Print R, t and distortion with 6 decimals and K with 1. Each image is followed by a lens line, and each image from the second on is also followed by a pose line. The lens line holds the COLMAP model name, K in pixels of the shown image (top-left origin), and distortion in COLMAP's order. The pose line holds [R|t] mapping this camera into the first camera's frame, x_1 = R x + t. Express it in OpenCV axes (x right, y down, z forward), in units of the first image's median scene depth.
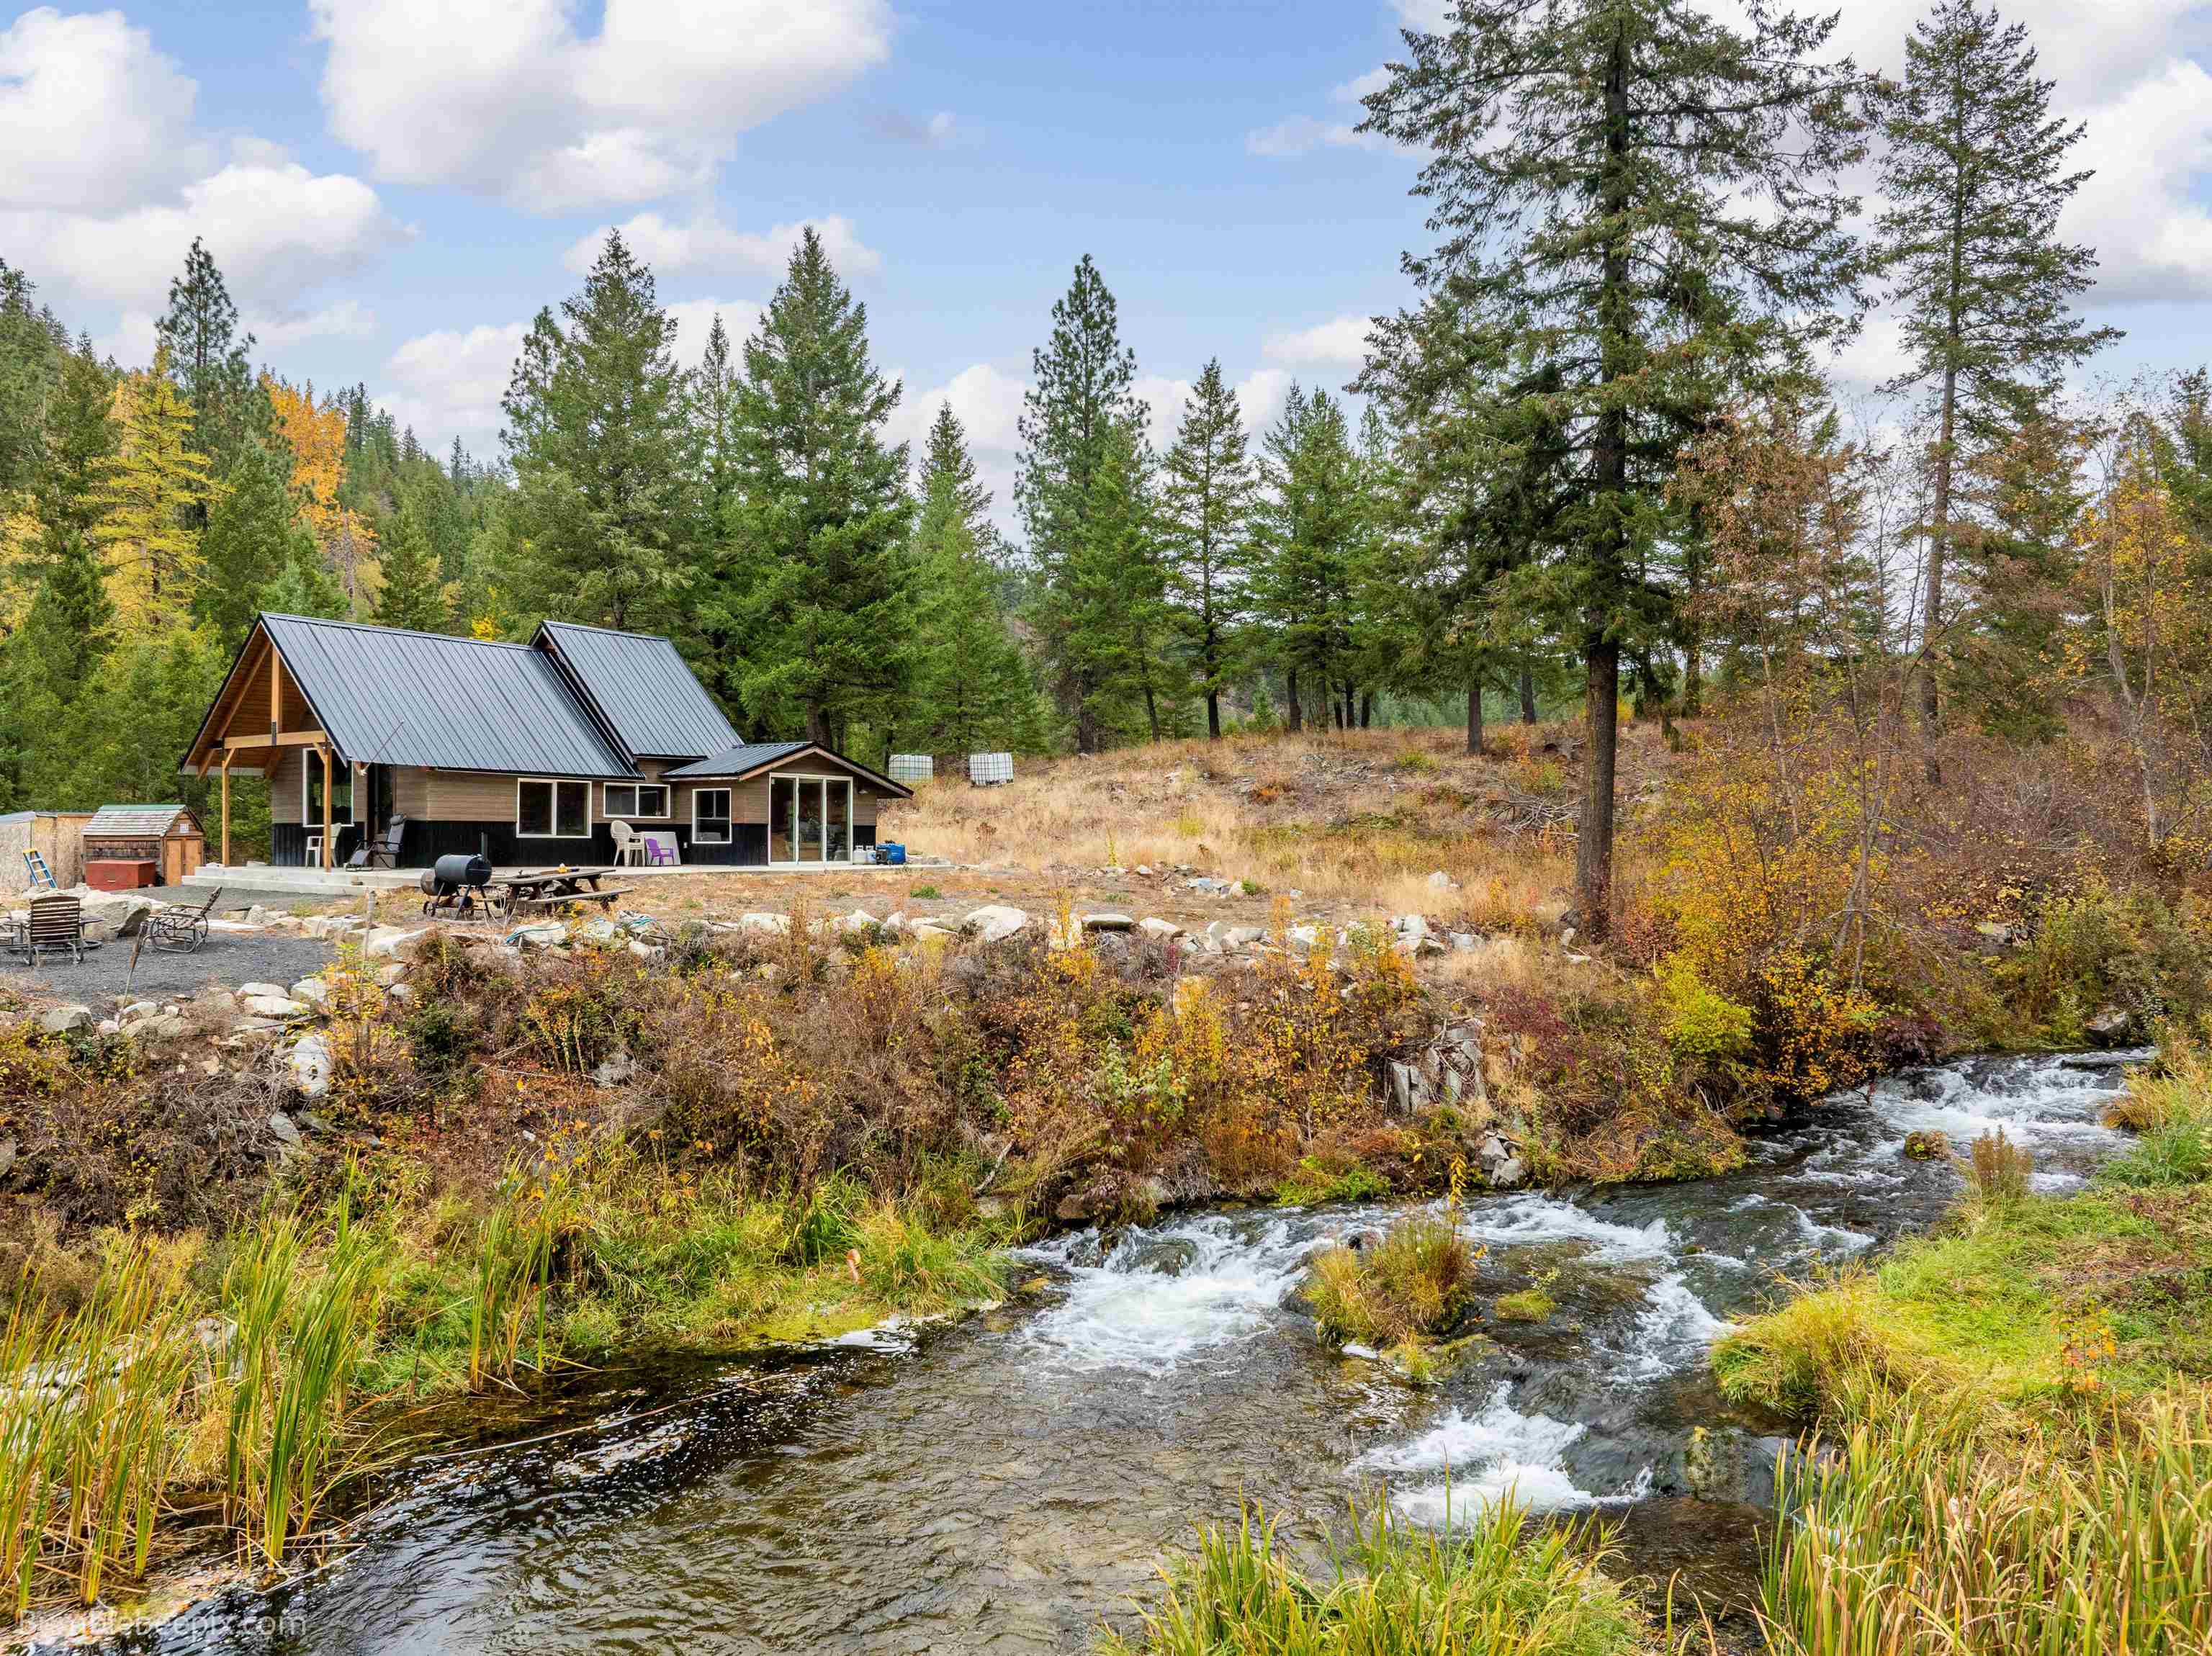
lens RADIAL K [[1566.8, 0, 1099.2], [0, 1566.8, 830.7], [0, 0, 1]] dist [-0.031175, -0.004535]
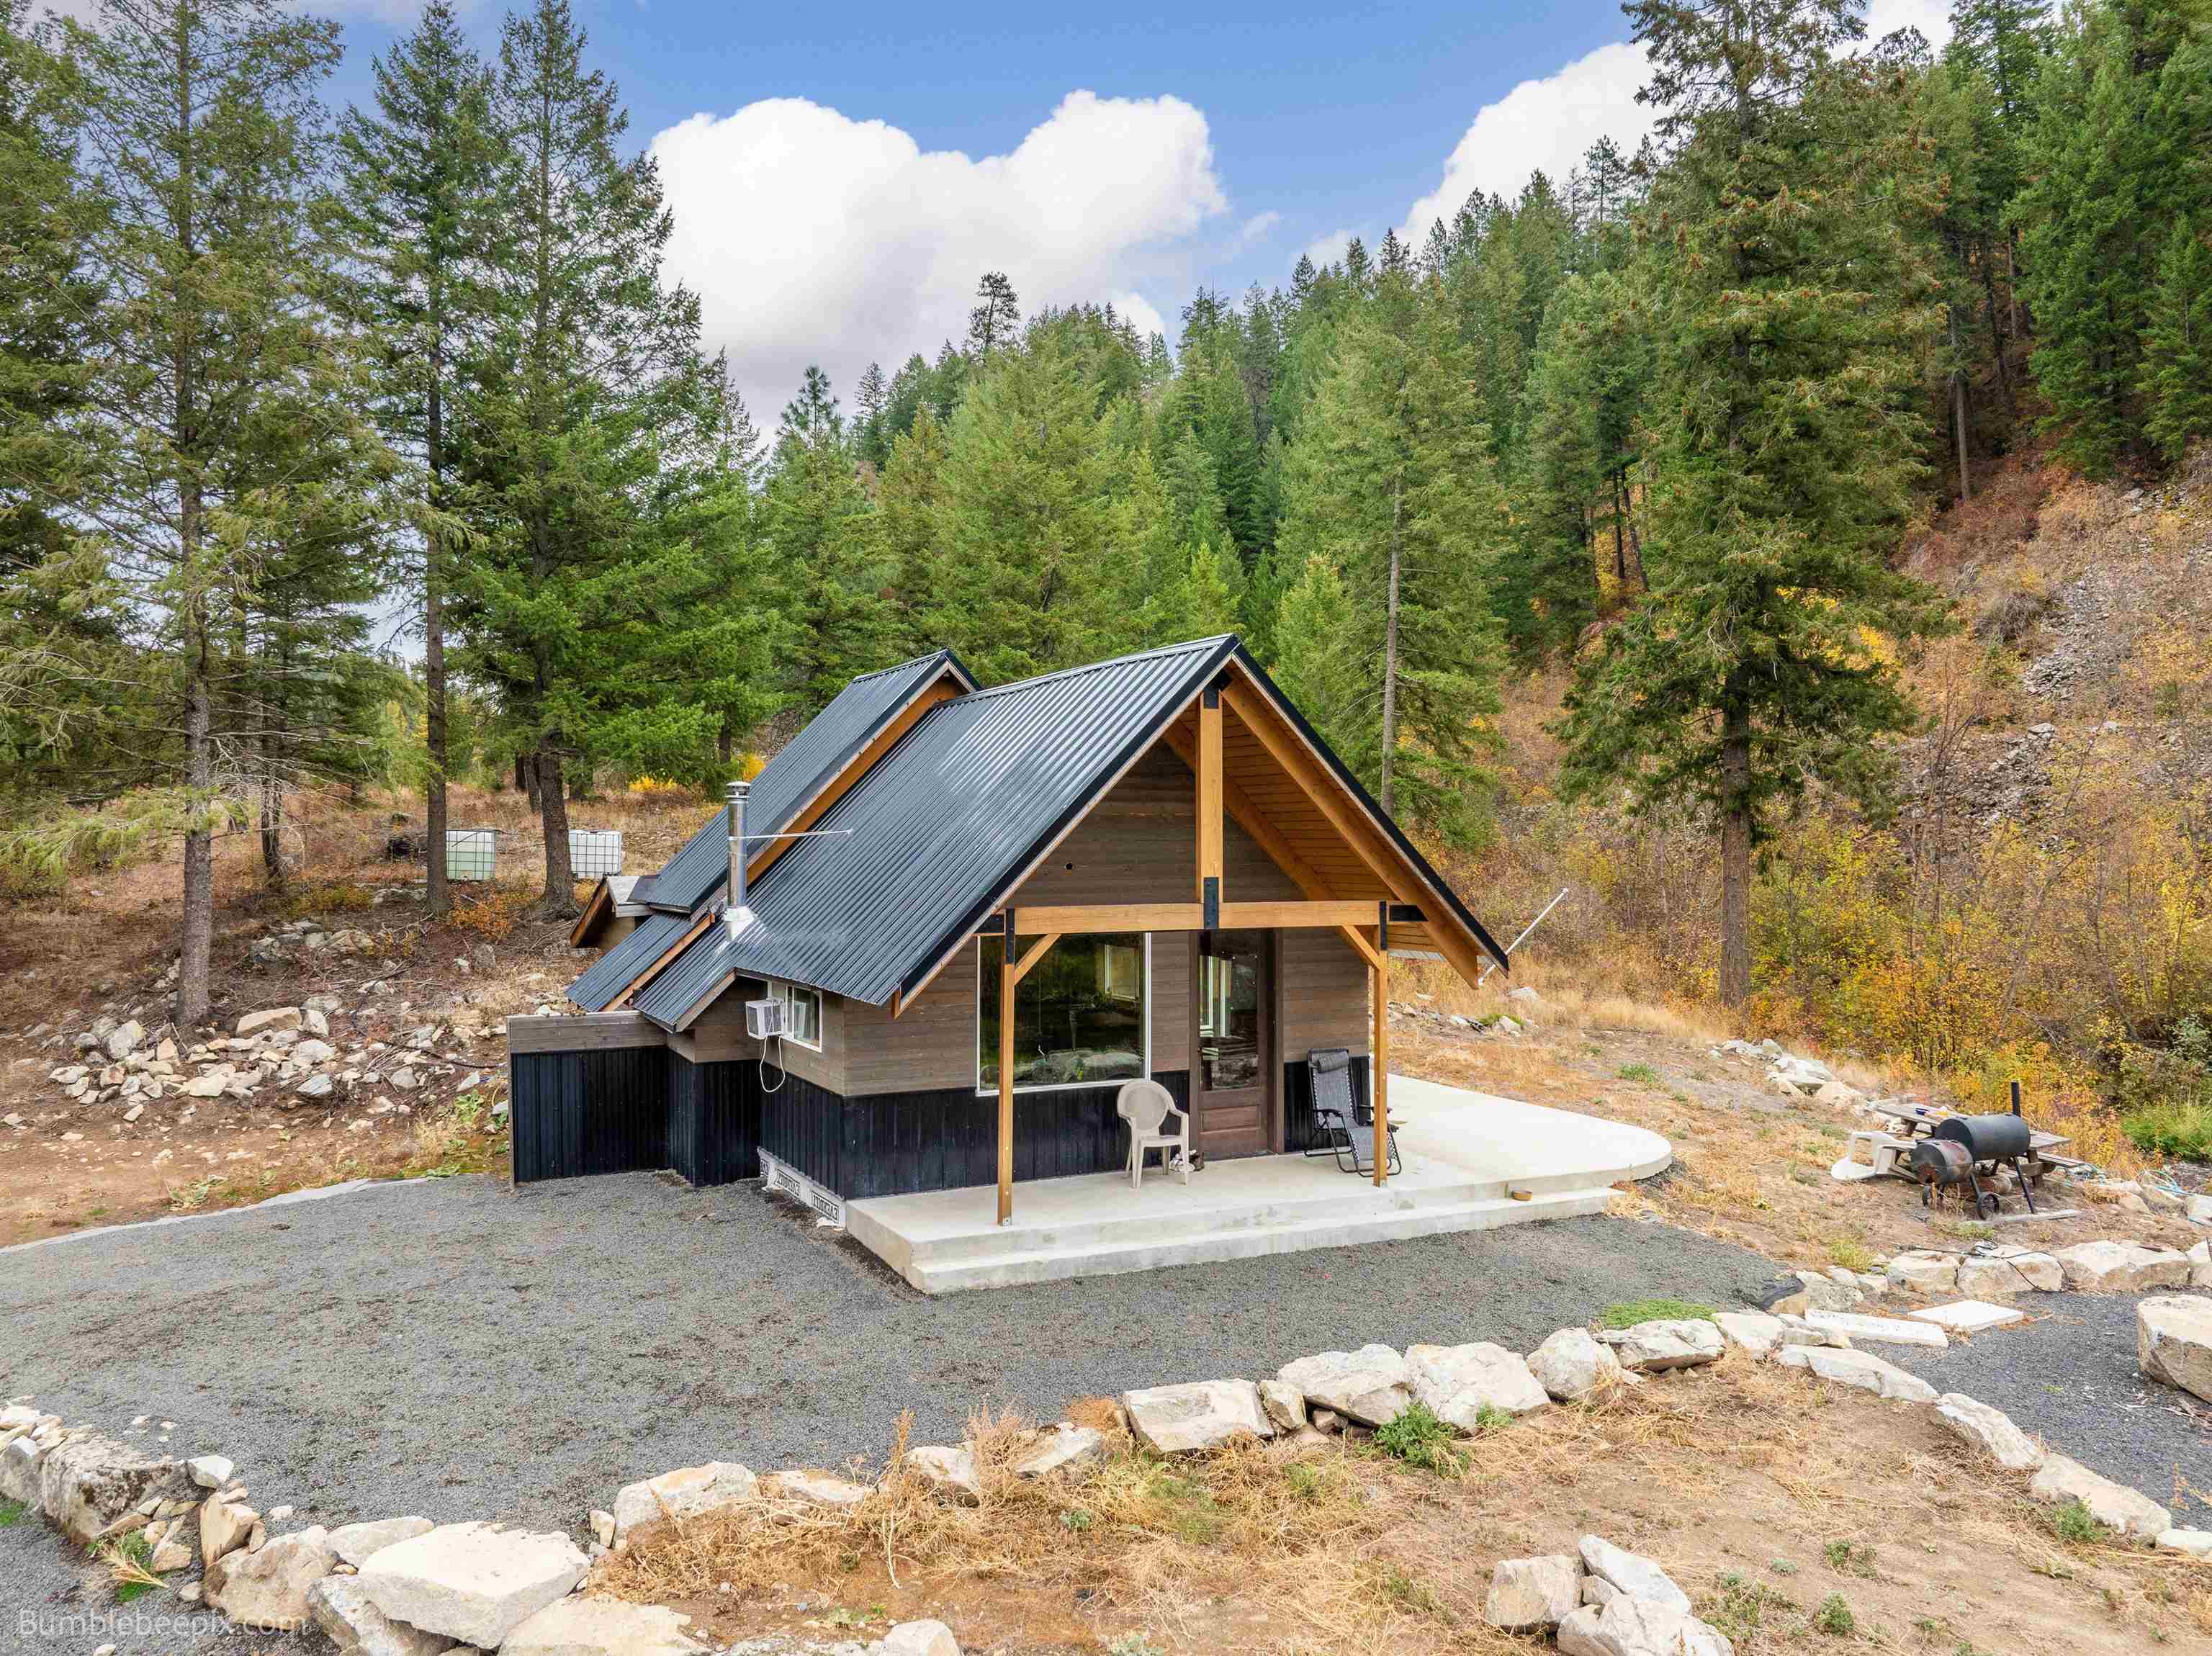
lens RADIAL K [[1566.8, 0, 1102.2], [0, 1566.8, 825.3], [0, 0, 1]] dist [-0.031175, -0.004535]
pose [[0.496260, 0.010373, 0.868112, -0.844968], [-0.006576, 0.999945, -0.008189, -0.072890], [-0.868149, -0.001645, 0.496301, 0.718564]]
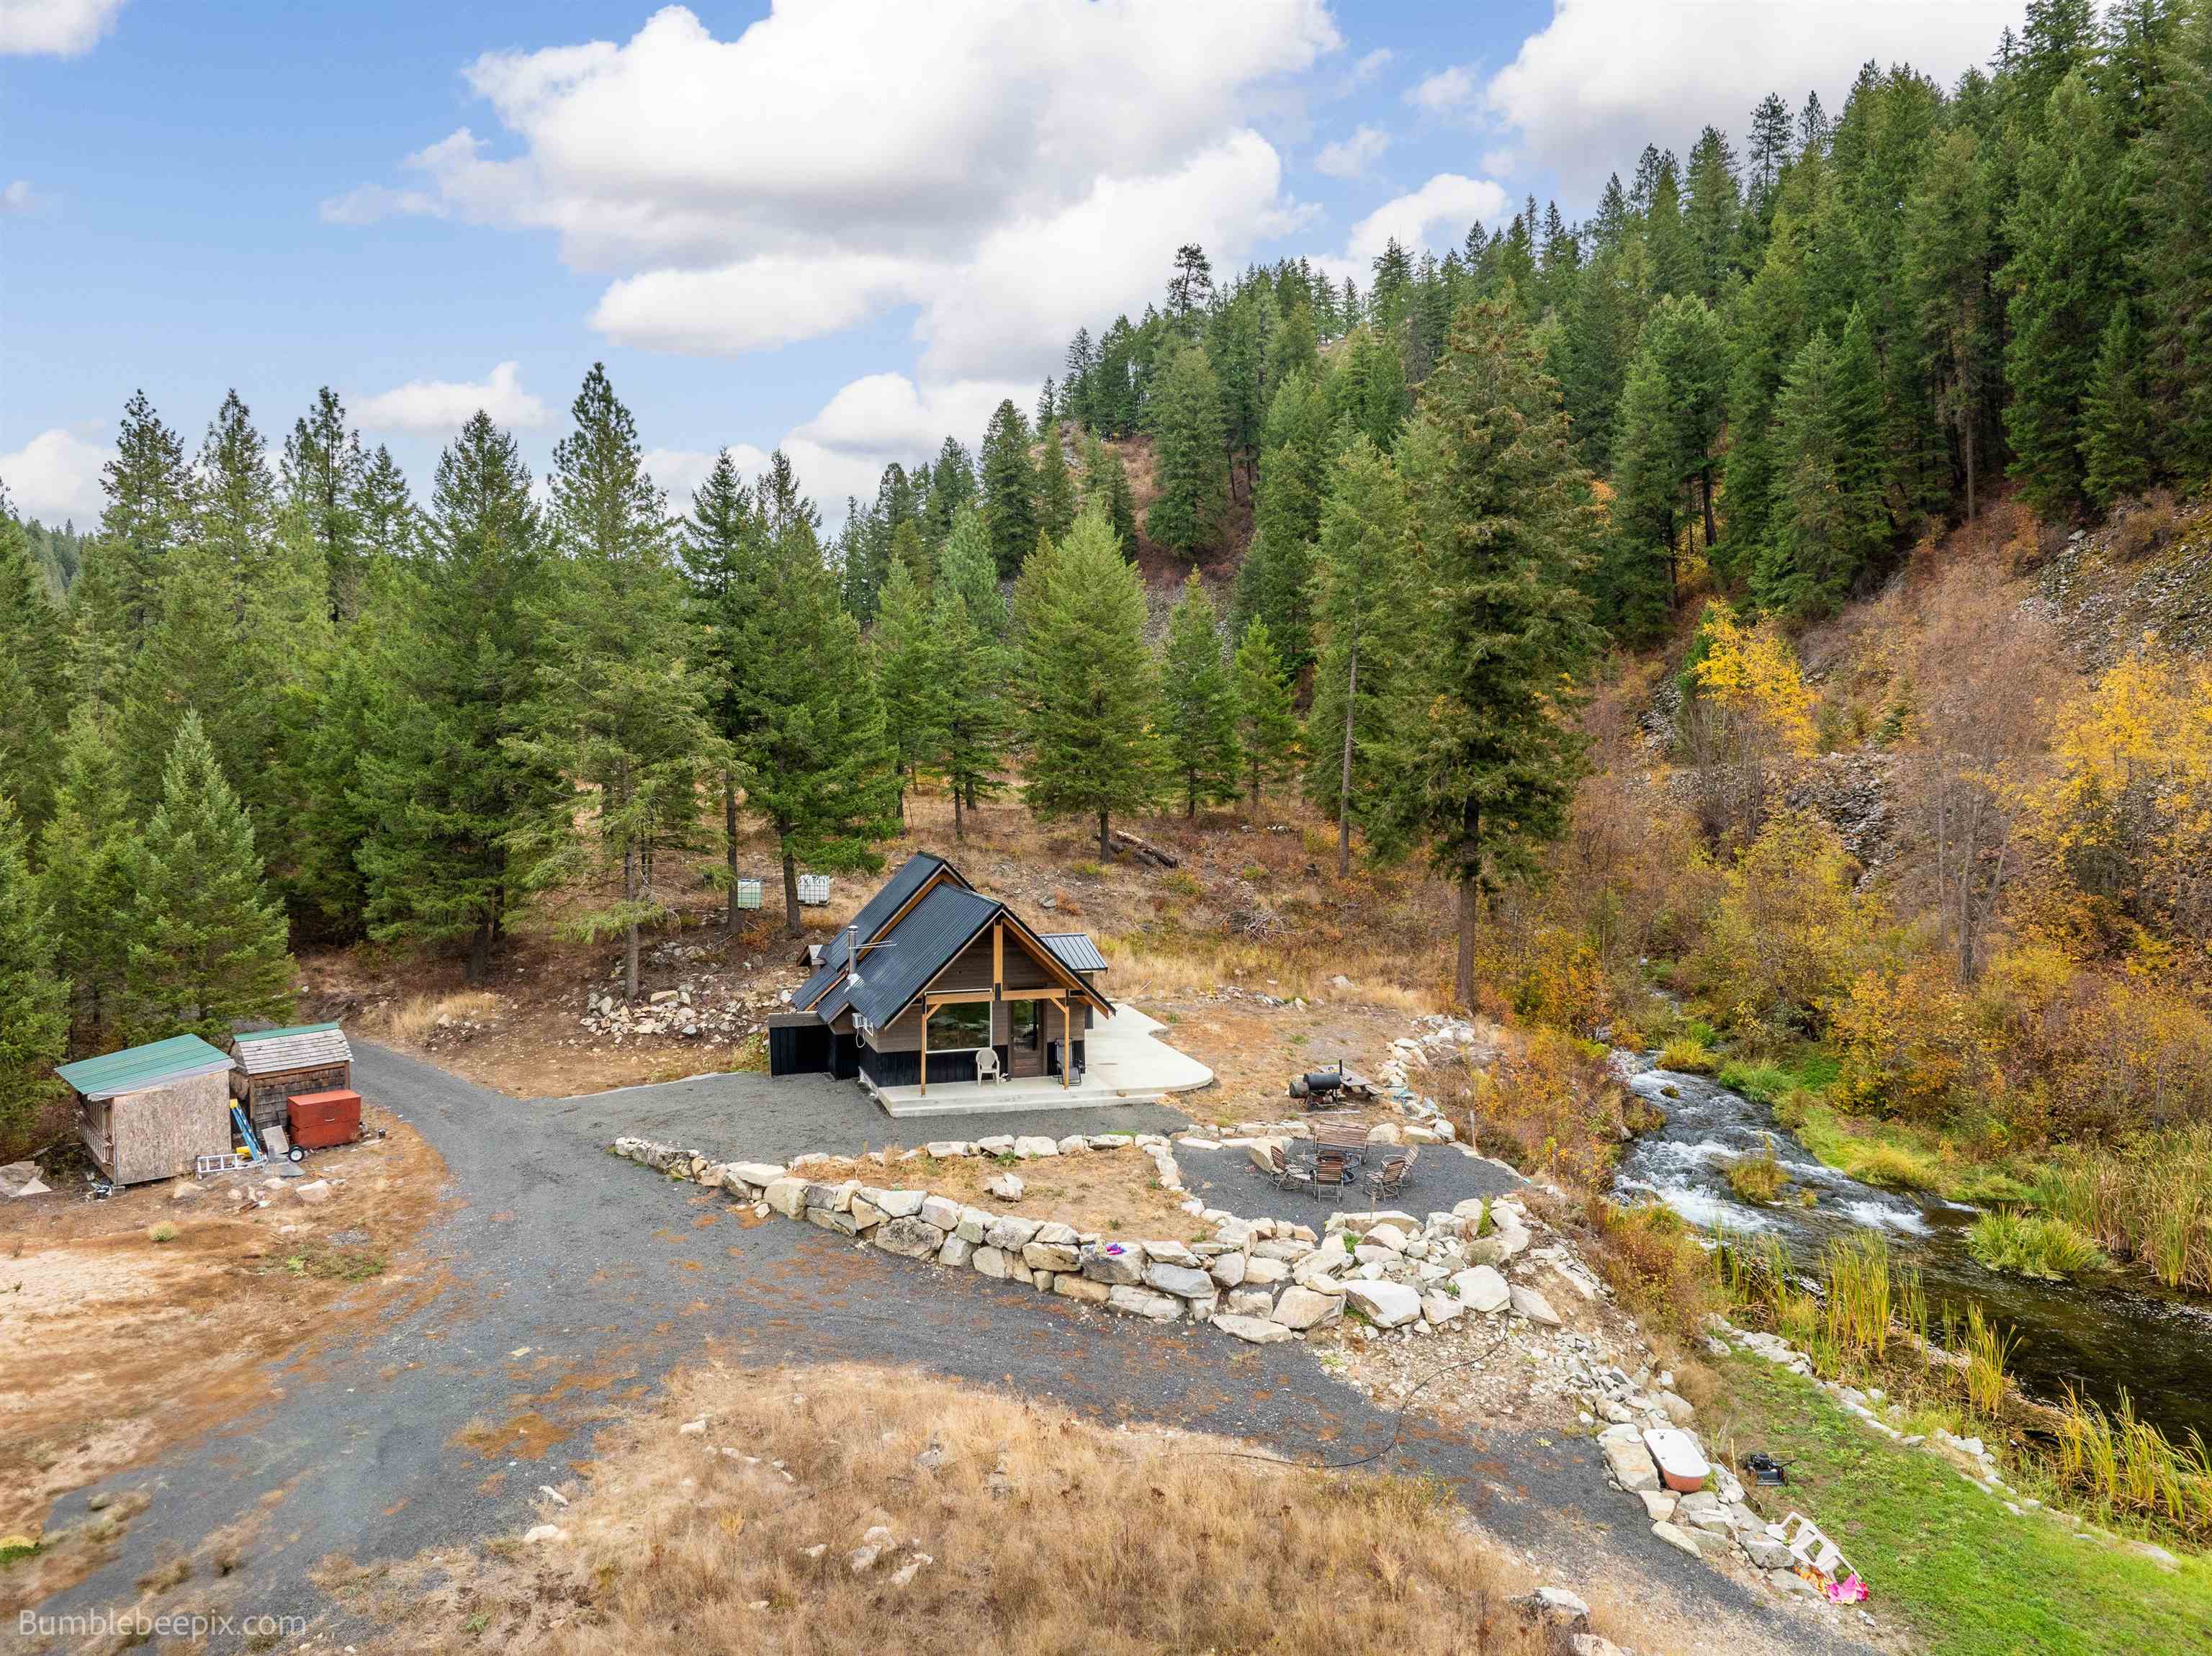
lens RADIAL K [[1566.8, 0, 1103.6], [0, 1566.8, 825.0], [0, 0, 1]] dist [-0.031175, -0.004535]
pose [[0.623101, -0.044361, 0.780883, -1.352478], [-0.009671, 0.997877, 0.064405, -0.260833], [-0.782082, -0.047683, 0.621349, 0.097829]]
